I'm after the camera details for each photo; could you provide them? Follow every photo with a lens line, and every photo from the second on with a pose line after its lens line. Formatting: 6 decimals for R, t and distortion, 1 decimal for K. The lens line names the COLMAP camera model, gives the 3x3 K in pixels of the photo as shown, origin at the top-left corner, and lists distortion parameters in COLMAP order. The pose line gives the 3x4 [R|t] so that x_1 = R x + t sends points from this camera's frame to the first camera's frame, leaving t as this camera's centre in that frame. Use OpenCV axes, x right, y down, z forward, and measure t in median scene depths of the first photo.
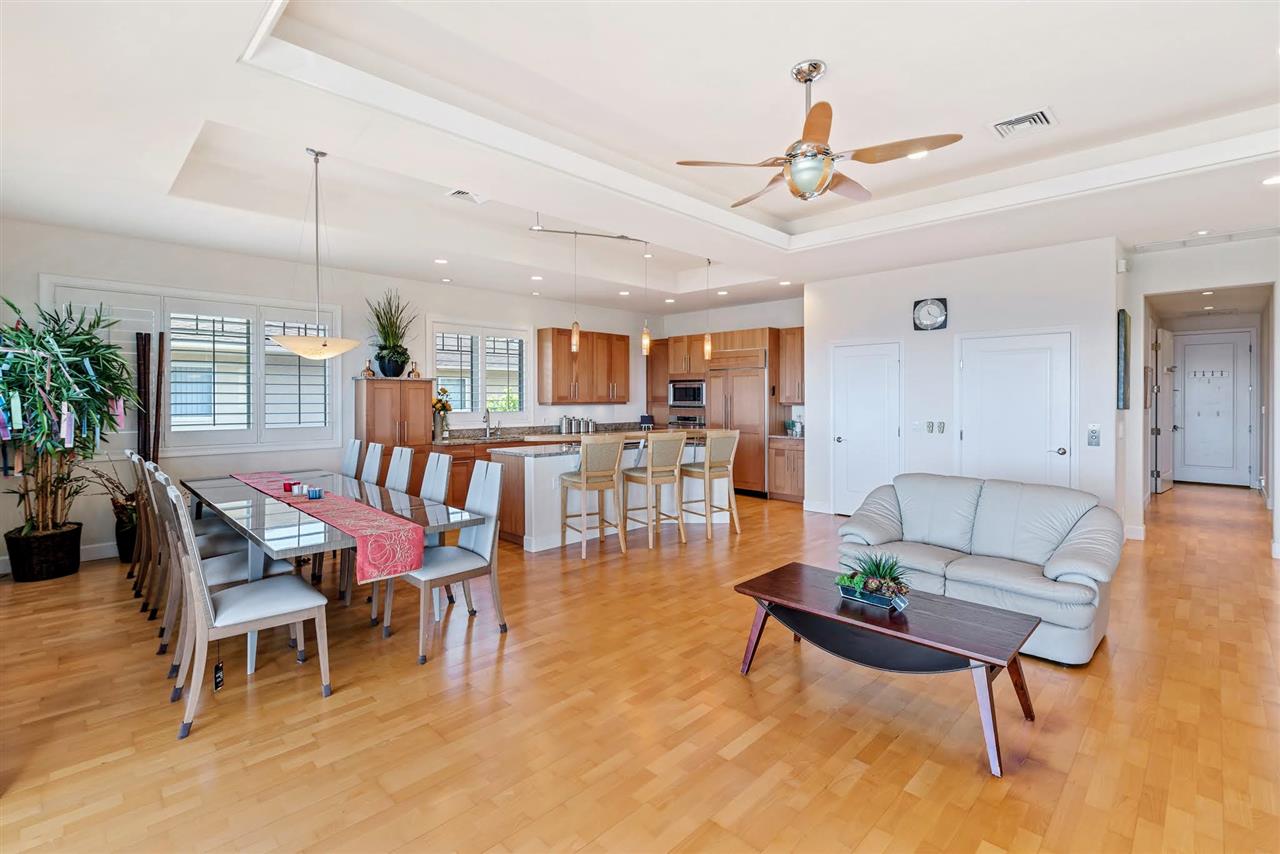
lens RADIAL K [[586.5, 0, 636.4], [0, 586.5, 401.1], [0, 0, 1]] dist [0.000248, 0.000089]
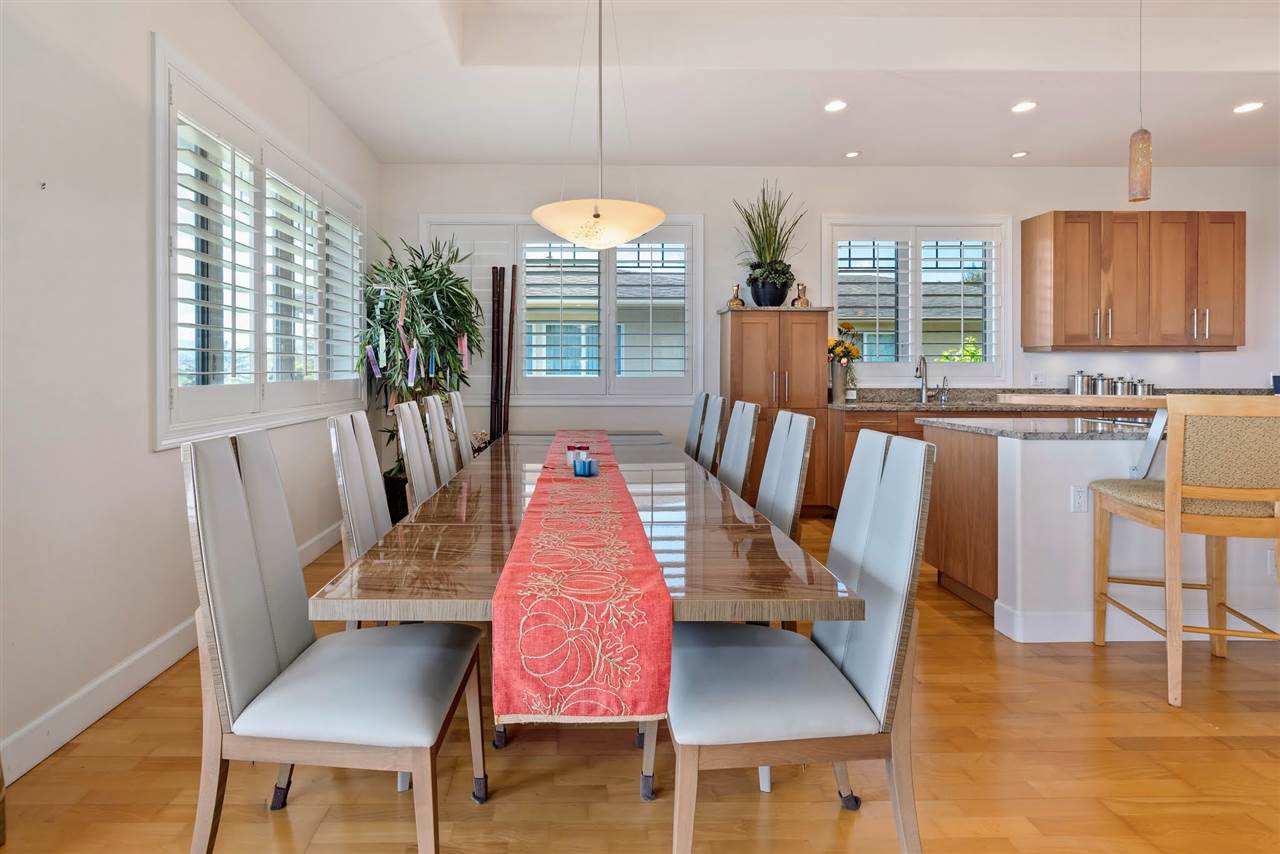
lens RADIAL K [[619.3, 0, 580.1], [0, 619.3, 371.2], [0, 0, 1]] dist [0.002664, 0.000175]
pose [[0.716107, 0.003360, -0.697982, -0.061660], [-0.005588, 0.999984, -0.000919, 0.033536], [0.697968, 0.004558, 0.716115, 0.302269]]
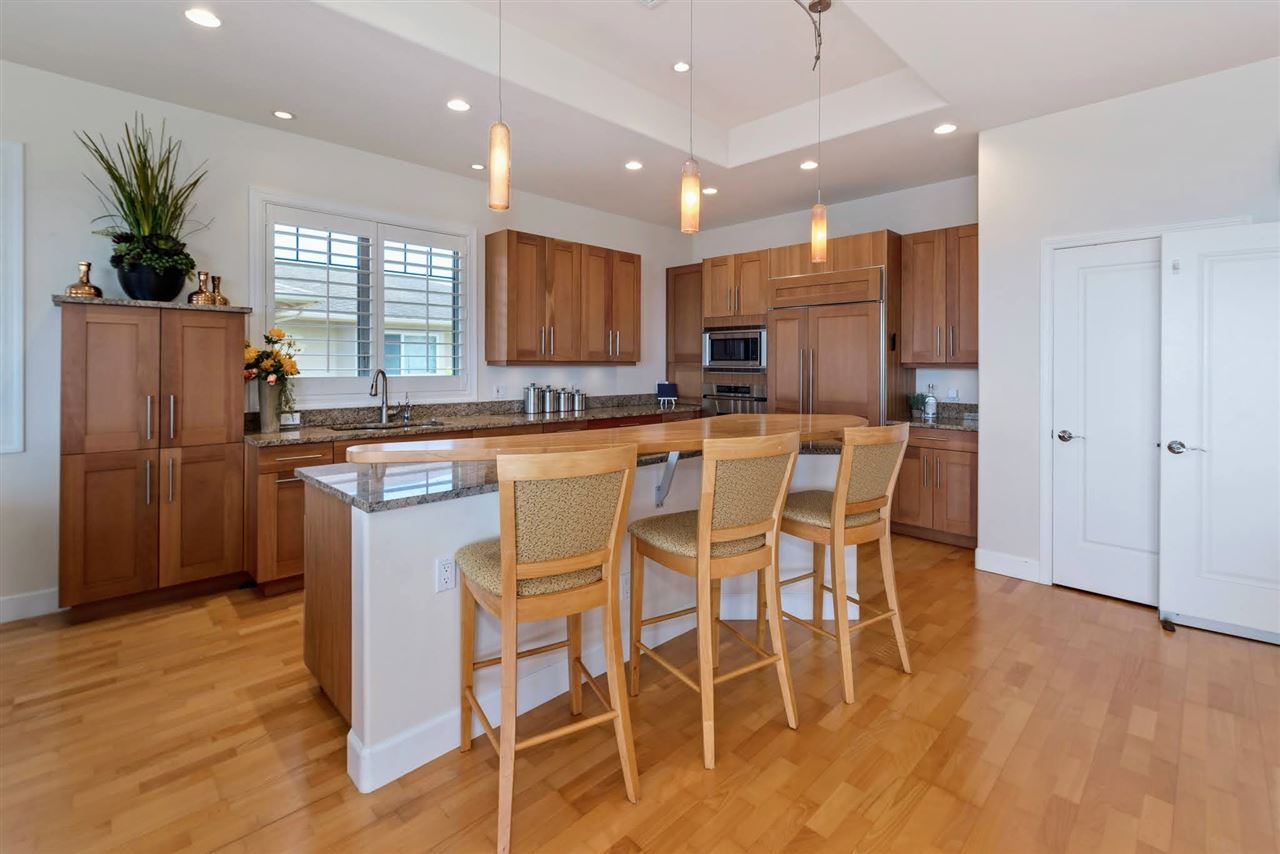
lens RADIAL K [[567.0, 0, 633.8], [0, 567.0, 367.4], [0, 0, 1]] dist [0.000782, 0.000157]
pose [[0.999892, 0.003451, -0.014304, -0.013794], [-0.003482, 0.999992, -0.002132, 0.011047], [0.014297, 0.002182, 0.999895, 0.511757]]
